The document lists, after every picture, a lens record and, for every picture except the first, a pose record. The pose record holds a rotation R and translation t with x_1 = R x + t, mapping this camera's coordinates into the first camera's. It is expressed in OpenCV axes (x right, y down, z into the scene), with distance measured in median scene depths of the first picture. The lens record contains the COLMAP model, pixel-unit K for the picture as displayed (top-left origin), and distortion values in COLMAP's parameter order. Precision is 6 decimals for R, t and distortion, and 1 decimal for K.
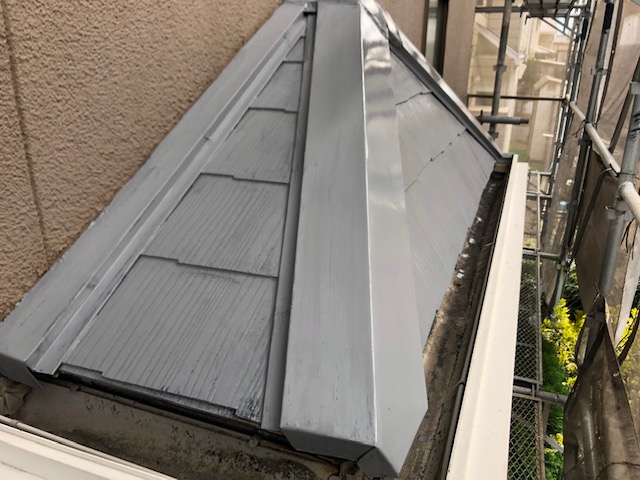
lens RADIAL K [[532.6, 0, 325.6], [0, 532.6, 237.6], [0, 0, 1]] dist [-0.005736, 0.037970]
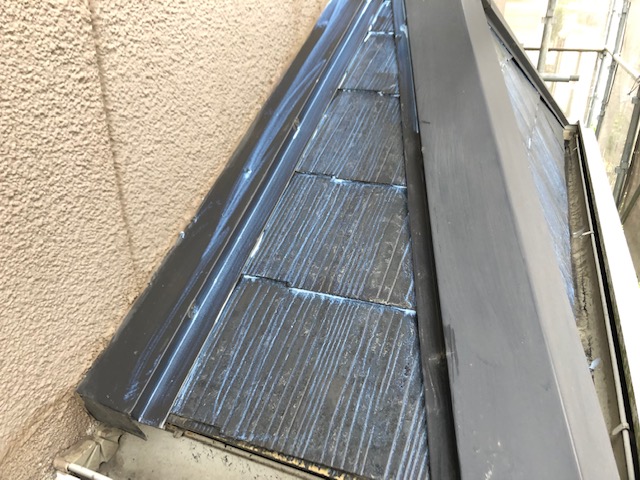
lens RADIAL K [[532.6, 0, 317.7], [0, 532.6, 235.3], [0, 0, 1]] dist [-0.005736, 0.037970]
pose [[0.999380, -0.003446, -0.035051, -0.190086], [0.006201, 0.996871, 0.078804, -0.095561], [0.034670, -0.078972, 0.996274, 0.152451]]
